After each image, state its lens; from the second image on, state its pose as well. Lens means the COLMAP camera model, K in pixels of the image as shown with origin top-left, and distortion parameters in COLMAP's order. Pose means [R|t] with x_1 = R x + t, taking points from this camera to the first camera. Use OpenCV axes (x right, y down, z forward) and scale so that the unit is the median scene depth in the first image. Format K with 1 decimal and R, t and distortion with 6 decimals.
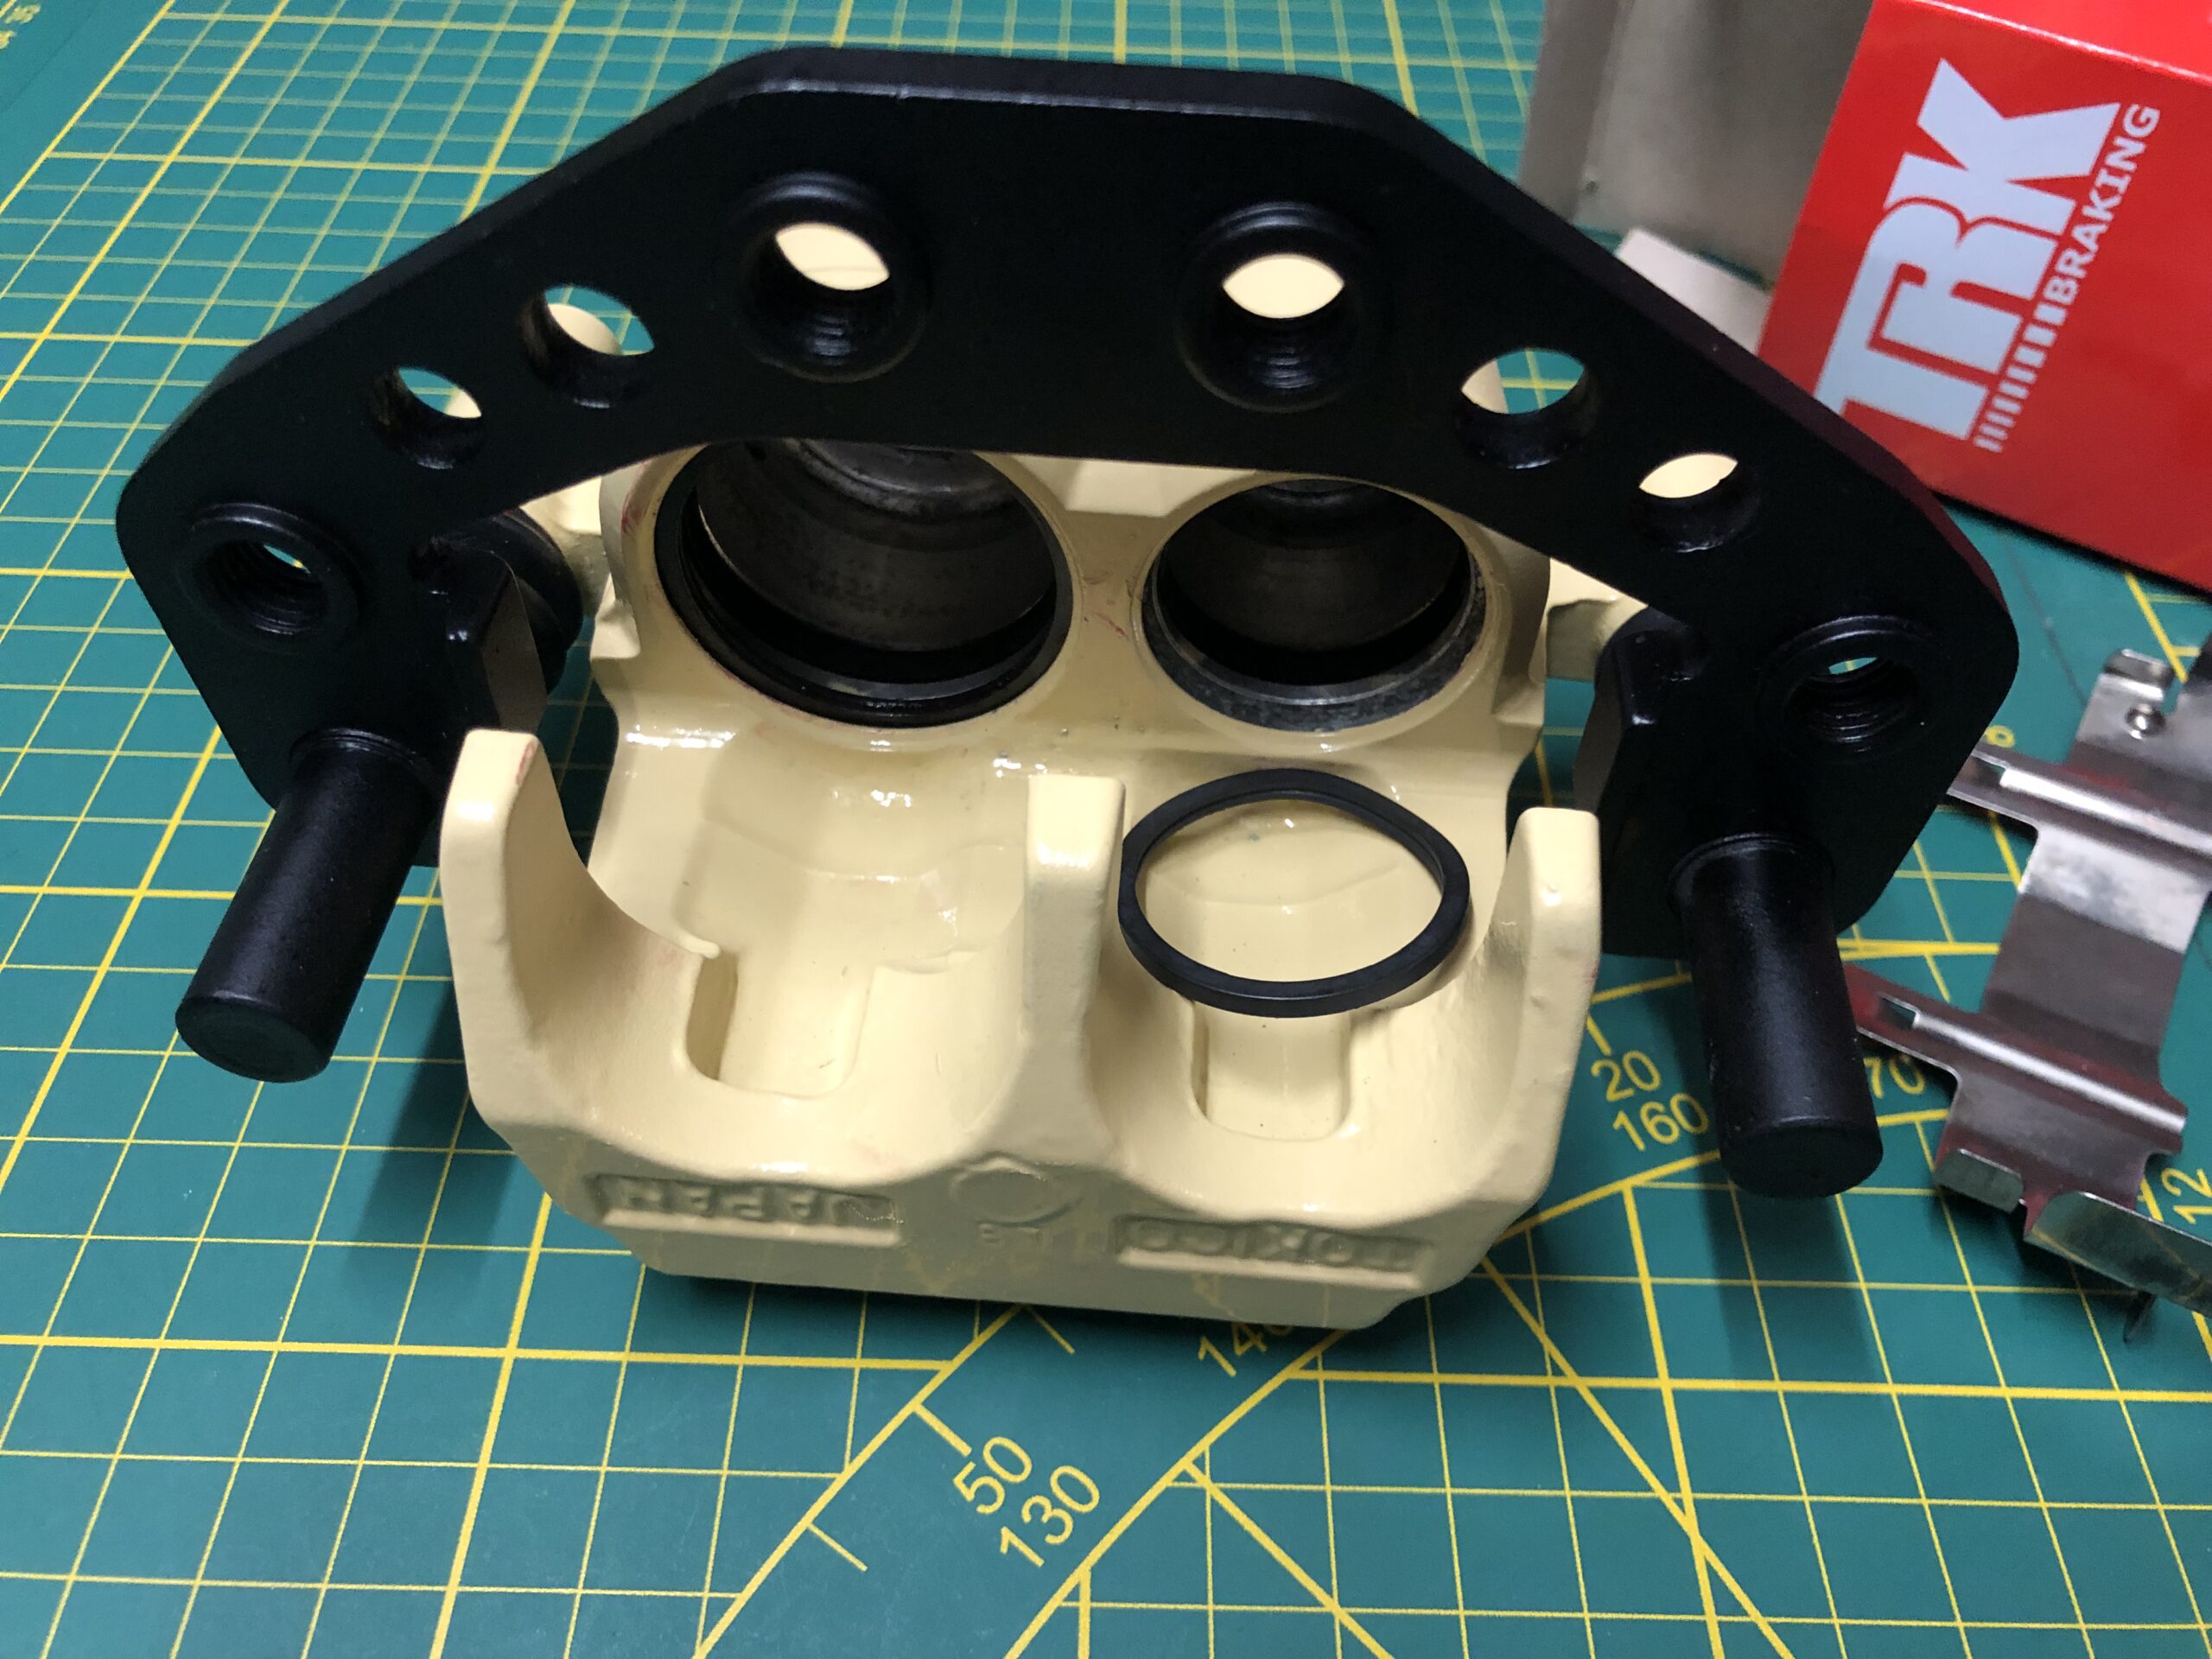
lens RADIAL K [[1812.4, 0, 1109.0], [0, 1812.4, 834.0], [0, 0, 1]] dist [-0.006651, -0.027075]
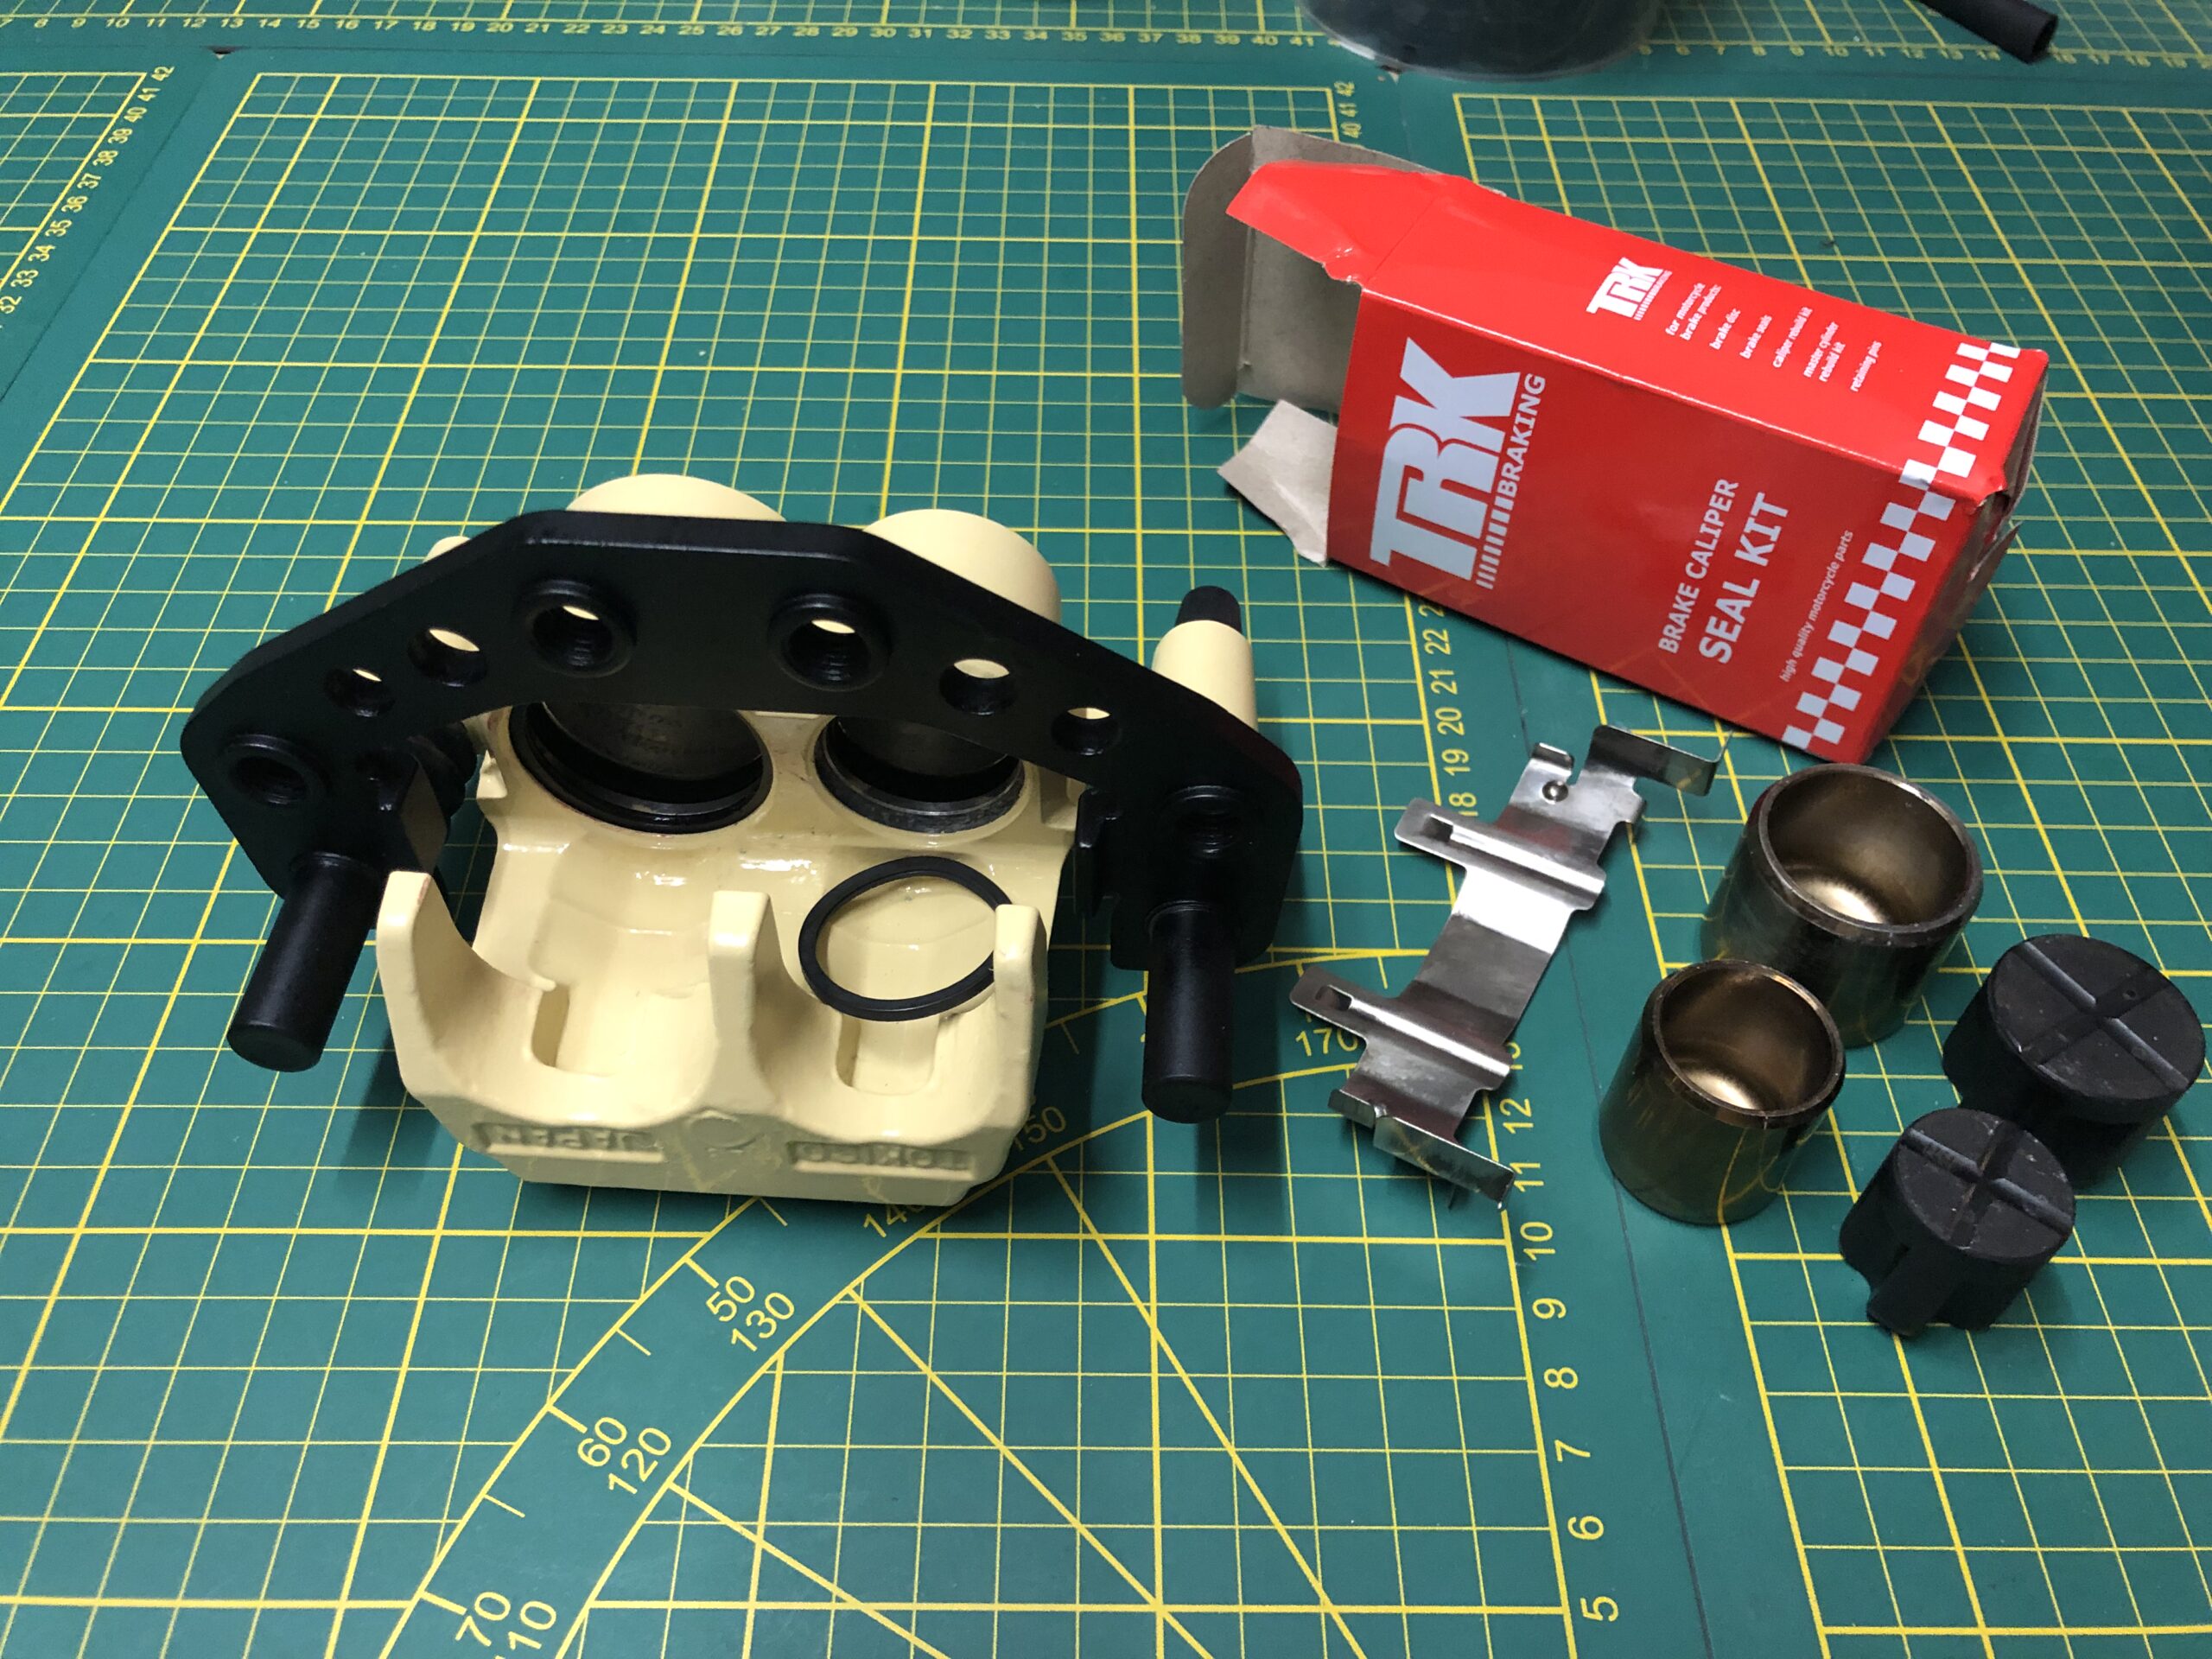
lens RADIAL K [[1783.3, 0, 1106.0], [0, 1783.3, 829.5], [0, 0, 1]] dist [0.007159, -0.057600]
pose [[0.999794, -0.020168, -0.002380, 0.273626], [0.020247, 0.998997, 0.039941, -0.123705], [0.001572, -0.039981, 0.999199, -0.571900]]
